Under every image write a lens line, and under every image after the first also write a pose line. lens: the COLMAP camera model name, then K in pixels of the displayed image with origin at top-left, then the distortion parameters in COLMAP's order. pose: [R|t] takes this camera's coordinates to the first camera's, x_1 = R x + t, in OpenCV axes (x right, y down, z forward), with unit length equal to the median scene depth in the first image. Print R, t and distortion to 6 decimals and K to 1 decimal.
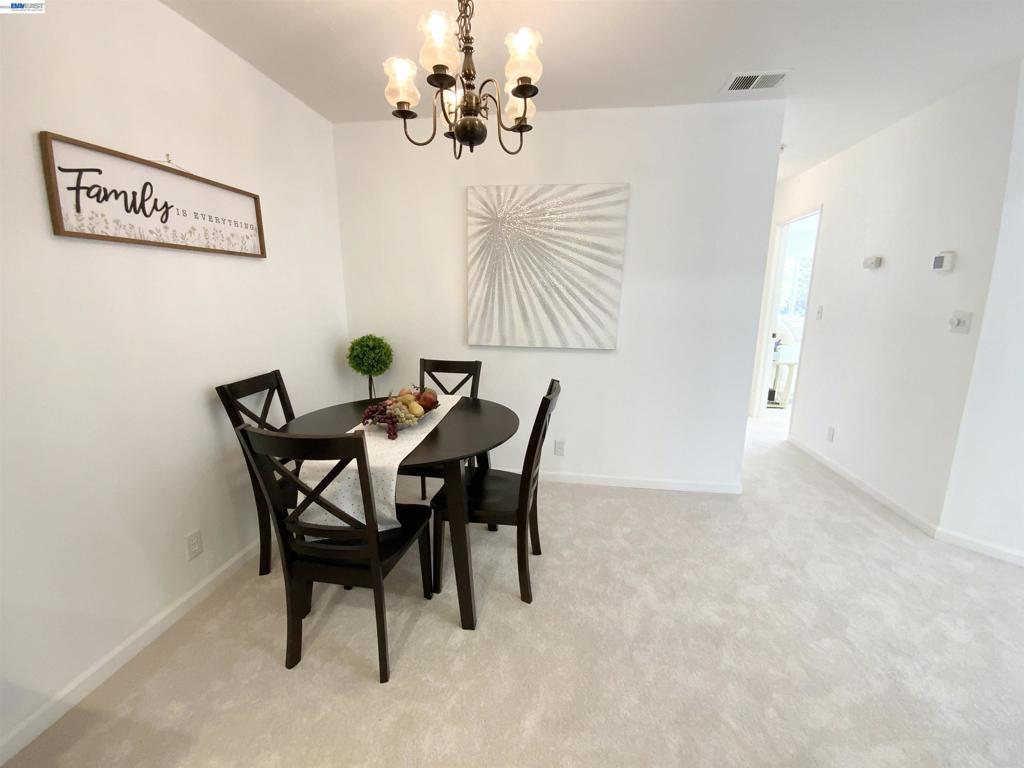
lens RADIAL K [[410.4, 0, 512.1], [0, 410.4, 385.5], [0, 0, 1]] dist [-0.002798, -0.009562]
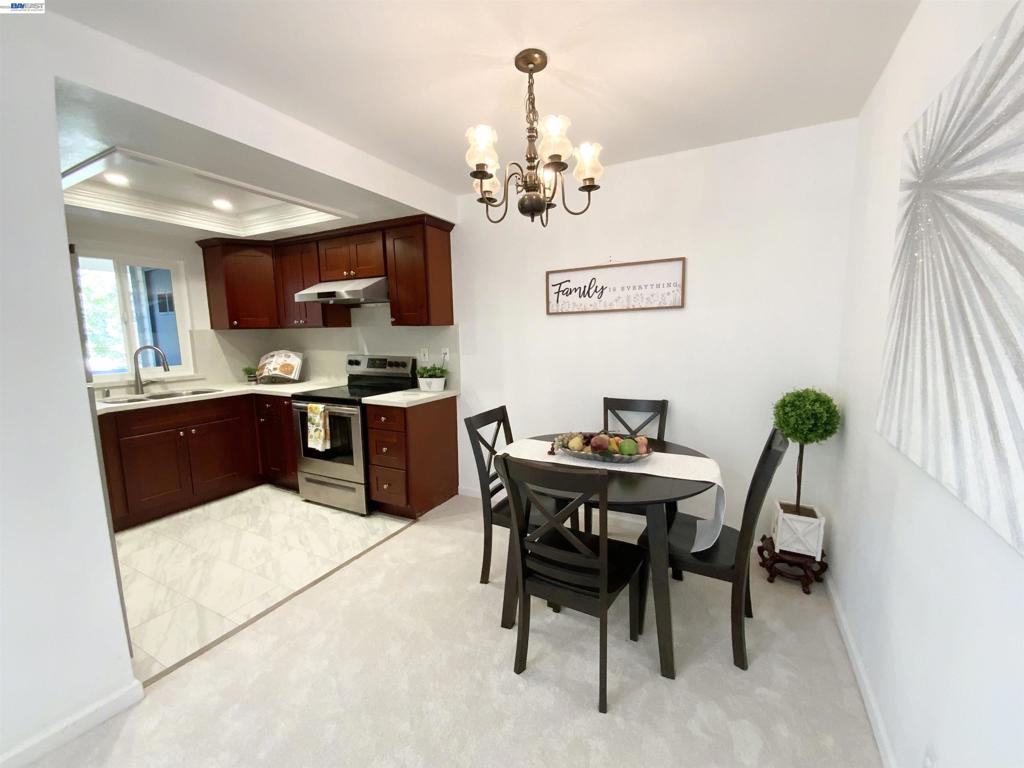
lens RADIAL K [[410.4, 0, 520.4], [0, 410.4, 390.8], [0, 0, 1]] dist [-0.002798, -0.009562]
pose [[-0.331398, 0.132816, -0.934096, 0.789145], [-0.179323, 0.963129, 0.200565, -0.264544], [0.926293, 0.233972, -0.295362, 1.096796]]
